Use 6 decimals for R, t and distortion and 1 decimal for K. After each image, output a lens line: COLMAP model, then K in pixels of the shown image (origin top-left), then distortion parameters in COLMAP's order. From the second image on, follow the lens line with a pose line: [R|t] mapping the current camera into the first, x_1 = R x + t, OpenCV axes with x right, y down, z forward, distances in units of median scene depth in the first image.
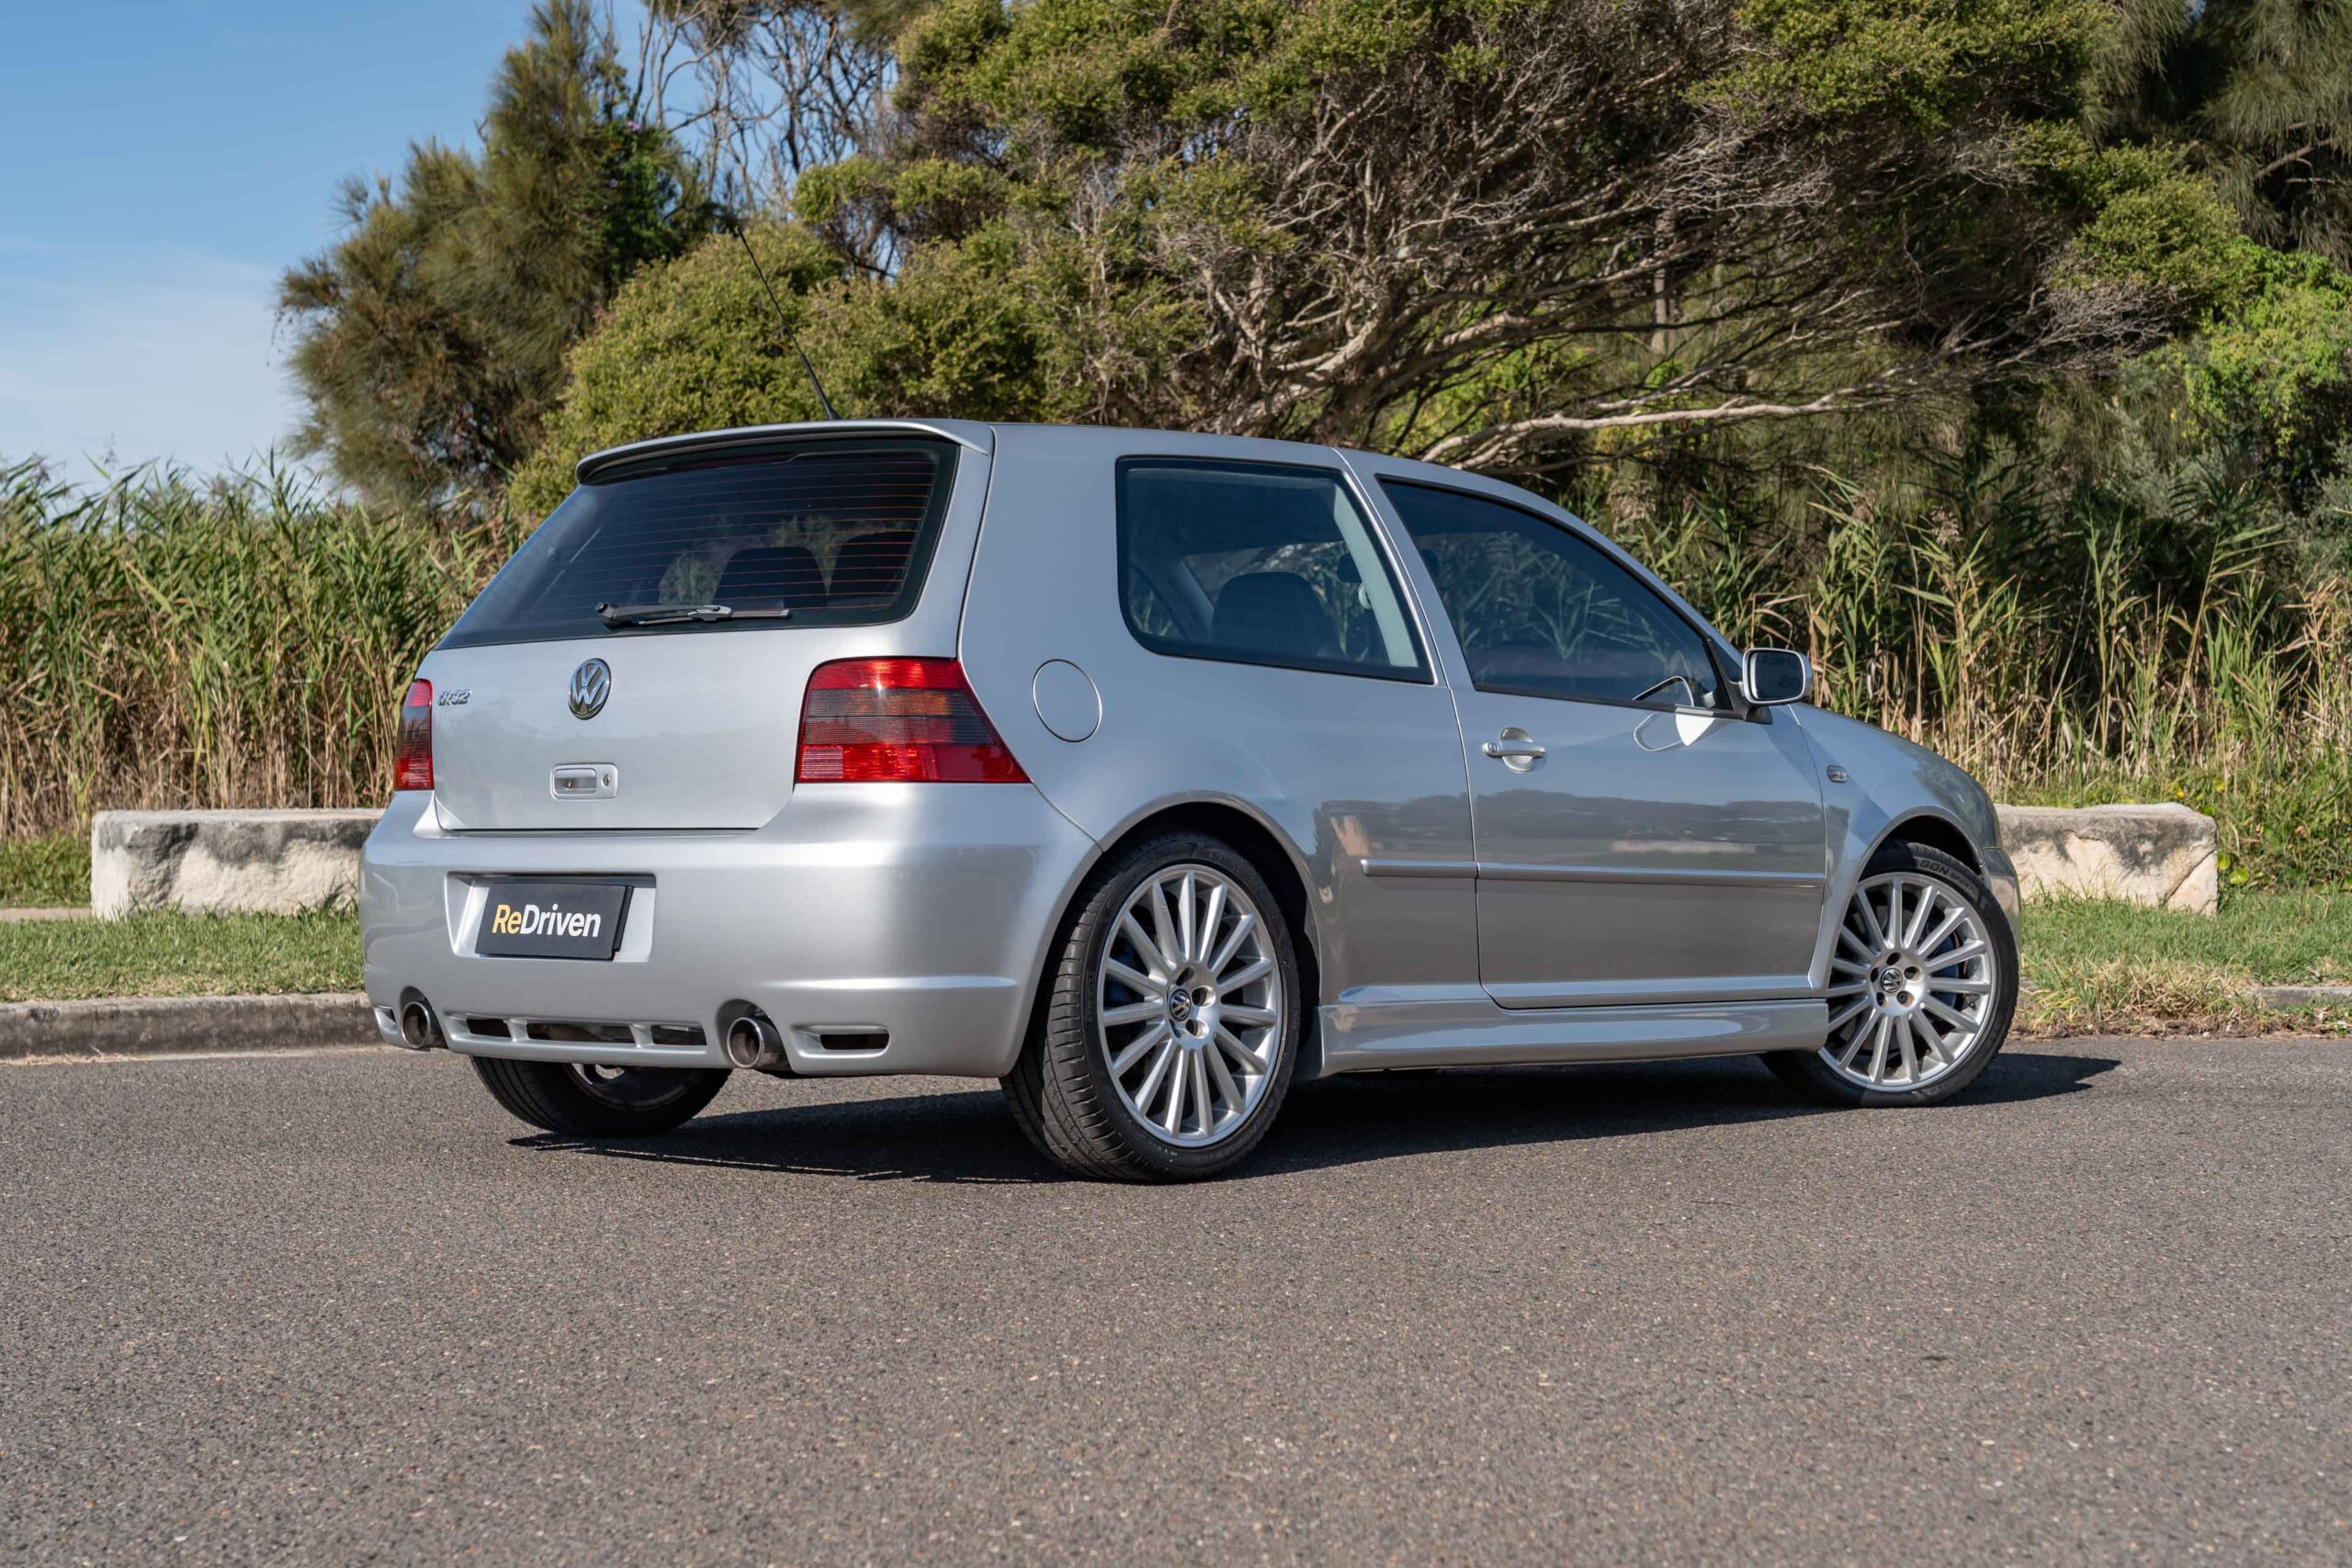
lens RADIAL K [[3397.9, 0, 1173.6], [0, 3397.9, 784.9], [0, 0, 1]] dist [-0.111198, 0.000000]
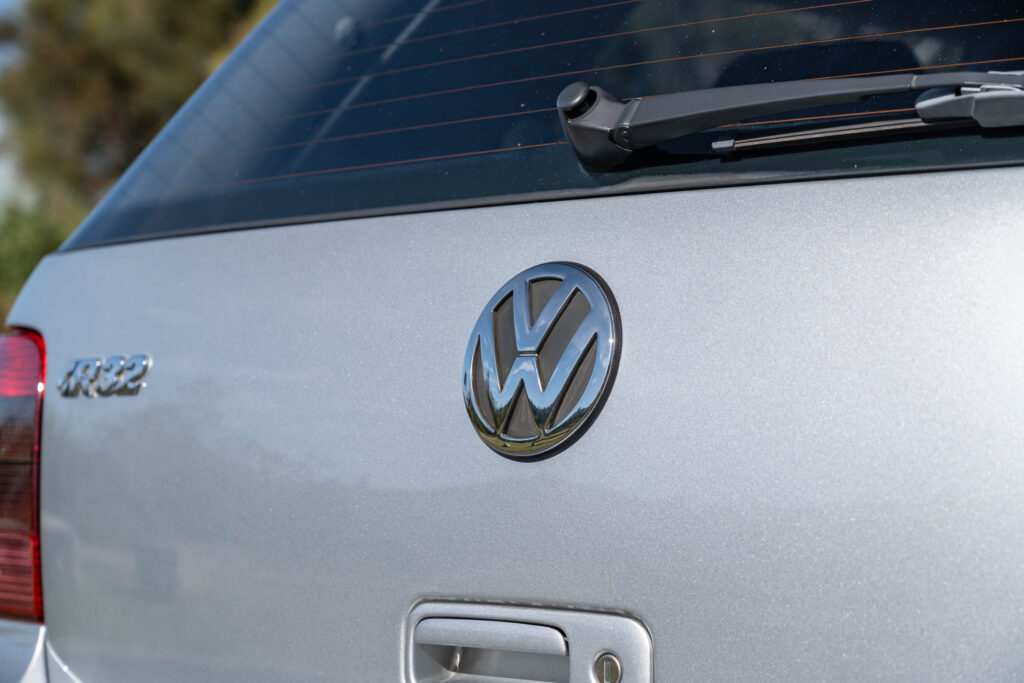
lens RADIAL K [[2376.1, 0, 513.1], [0, 2376.1, 340.9], [0, 0, 1]] dist [0.085469, 0.000000]
pose [[0.999091, 0.008166, -0.041849, -0.165906], [-0.009483, 0.999463, -0.031363, -0.023229], [0.041570, 0.031732, 0.998632, 0.783416]]
